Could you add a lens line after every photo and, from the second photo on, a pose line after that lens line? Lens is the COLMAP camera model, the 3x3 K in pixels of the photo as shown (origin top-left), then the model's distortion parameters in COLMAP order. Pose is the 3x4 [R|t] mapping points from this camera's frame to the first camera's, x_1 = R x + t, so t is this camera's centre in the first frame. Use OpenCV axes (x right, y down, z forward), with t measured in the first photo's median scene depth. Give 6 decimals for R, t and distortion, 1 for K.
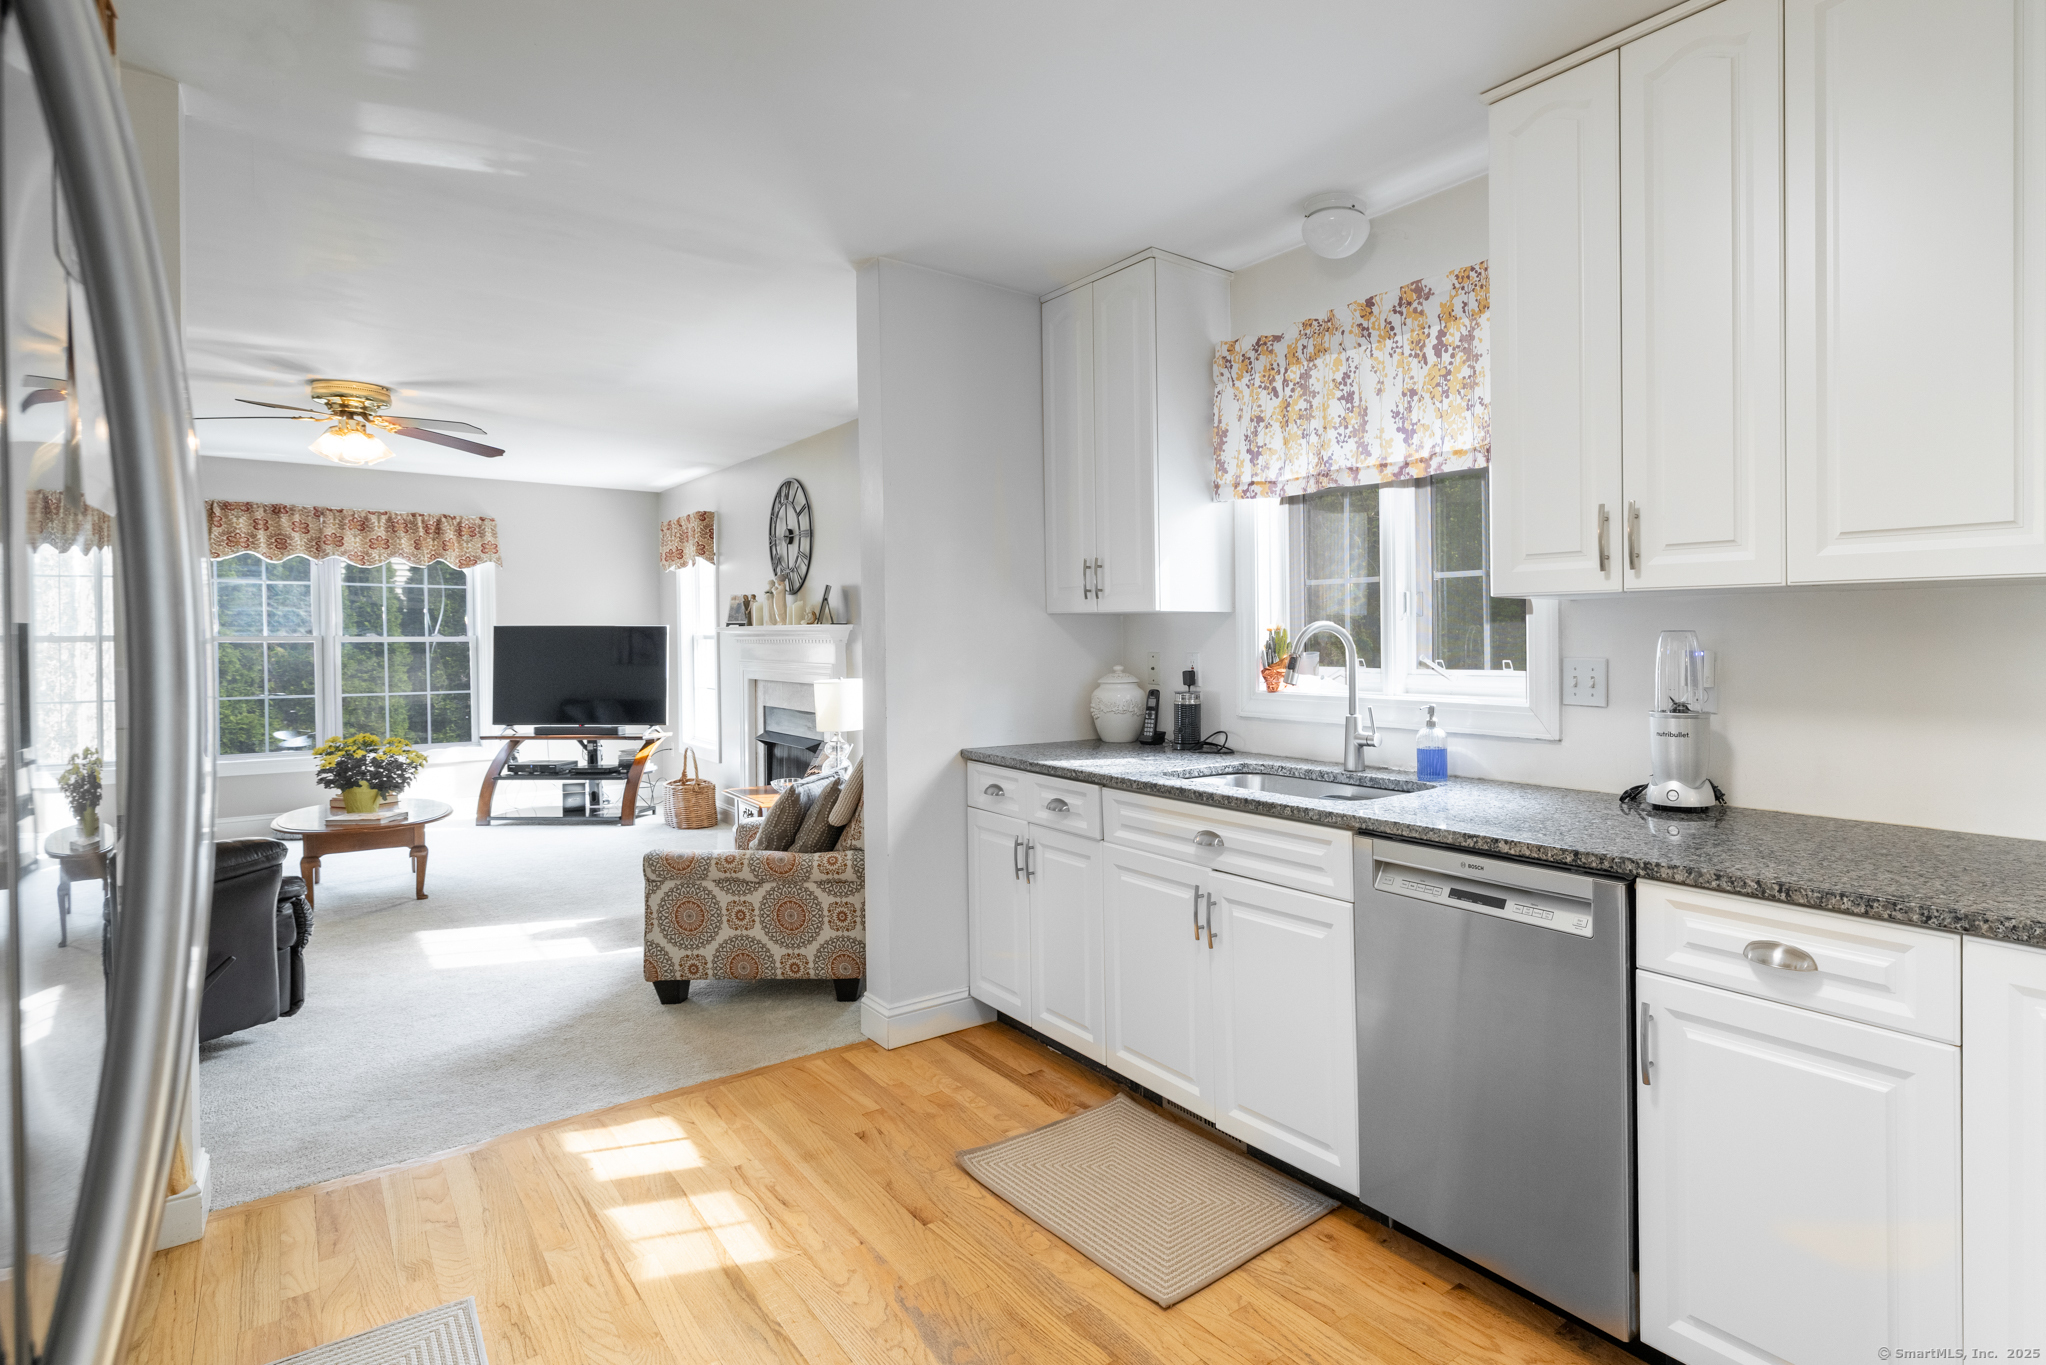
lens RADIAL K [[886.5, 0, 1010.3], [0, 886.5, 692.0], [0, 0, 1]] dist [-0.000031, -0.000157]
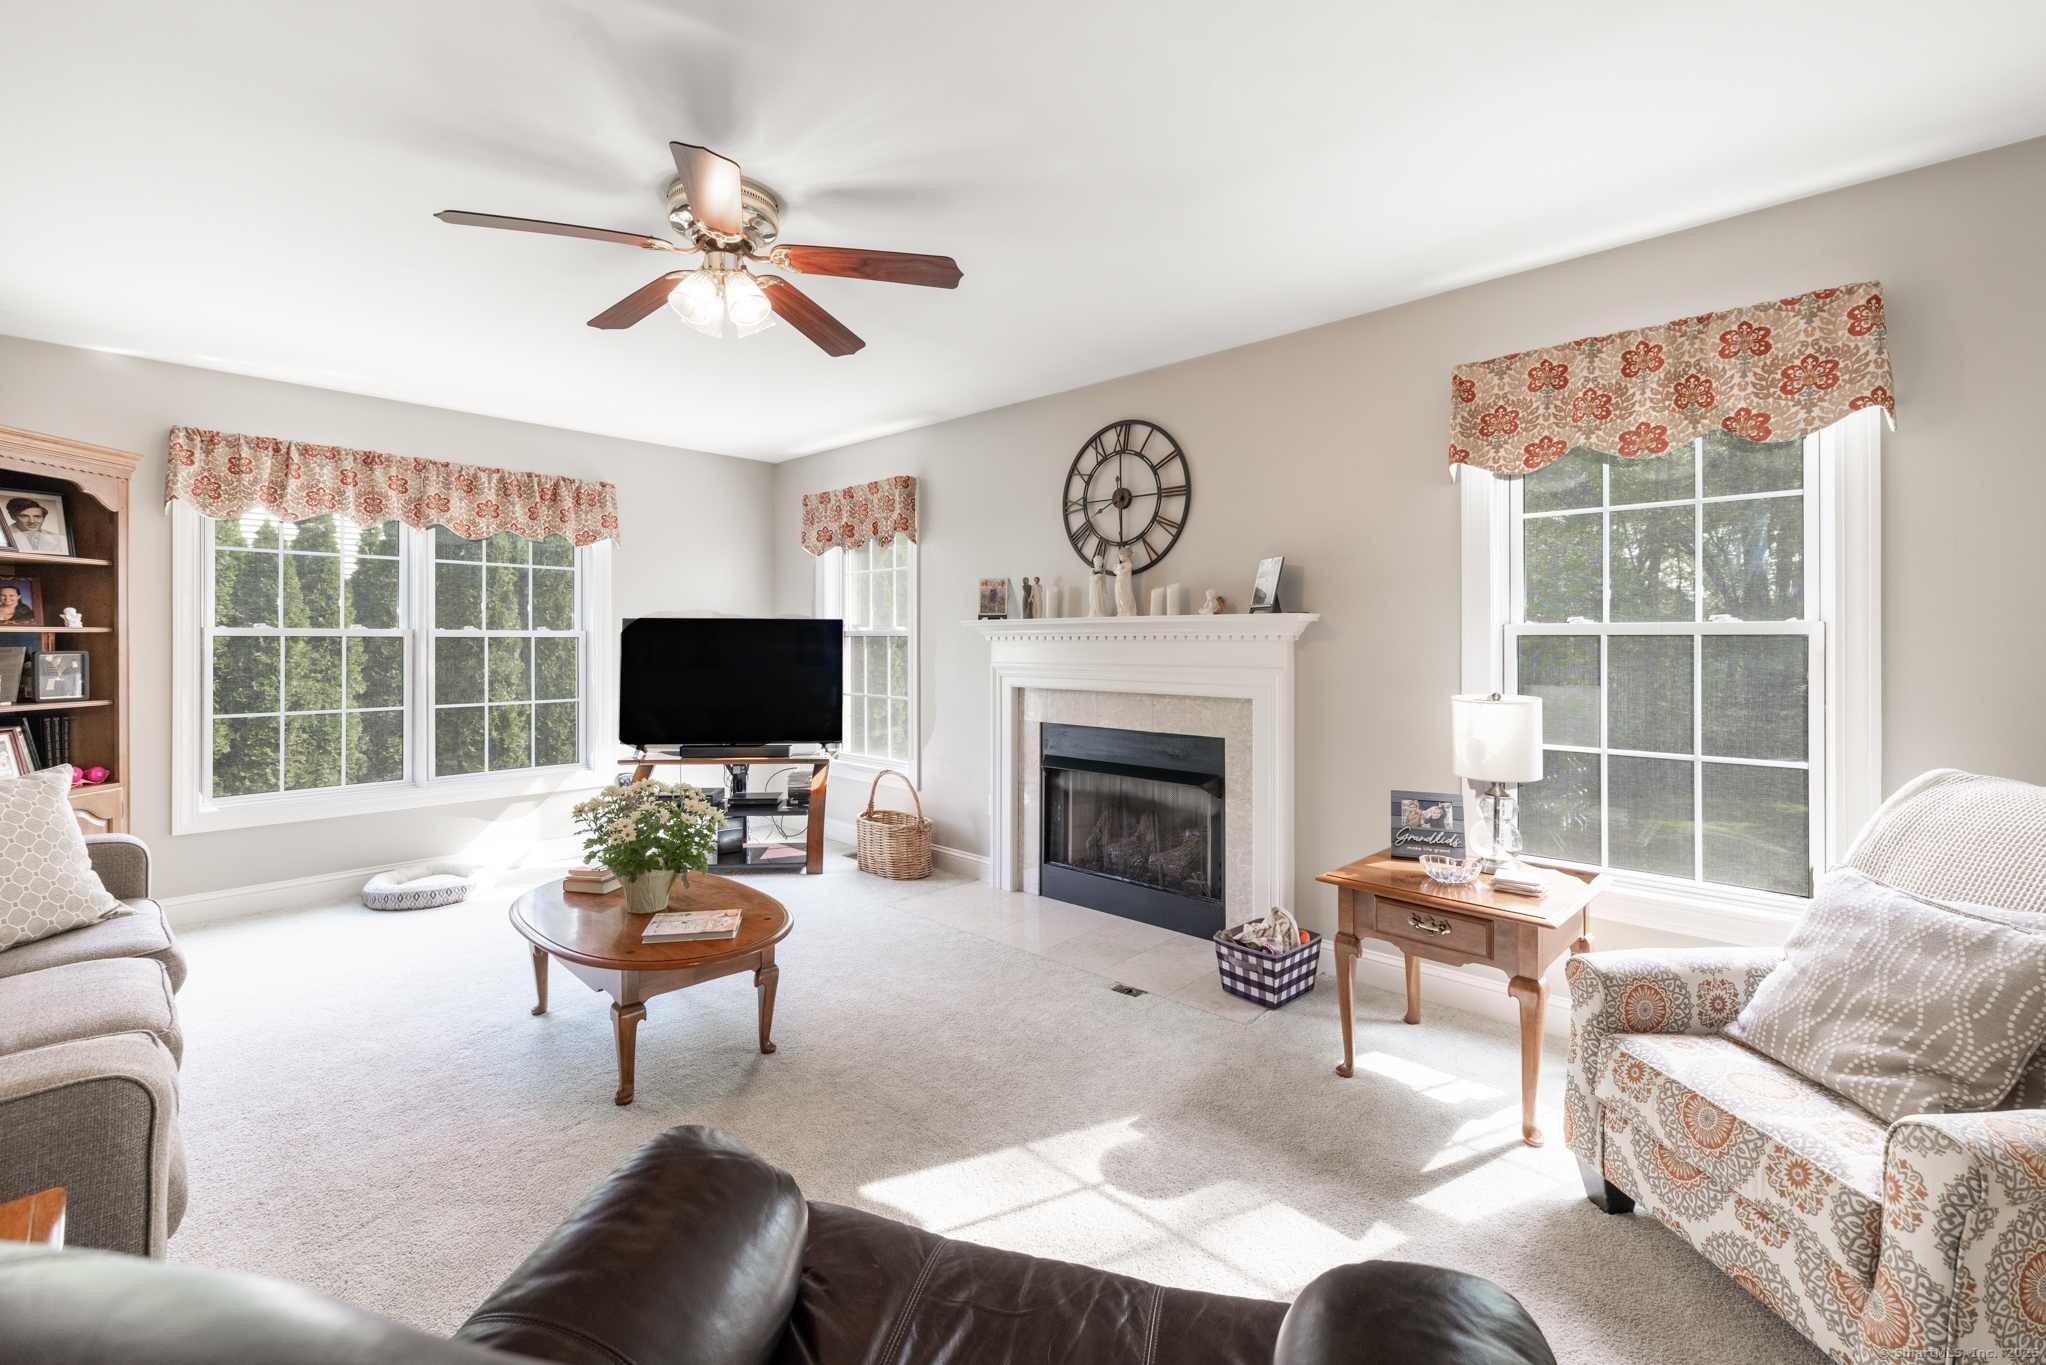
lens RADIAL K [[886.5, 0, 1035.1], [0, 886.5, 674.2], [0, 0, 1]] dist [-0.000031, -0.000157]
pose [[0.997945, 0.003148, 0.063998, -0.271486], [-0.001742, 0.999756, -0.022016, -0.008162], [-0.064051, 0.021860, 0.997707, 0.192791]]
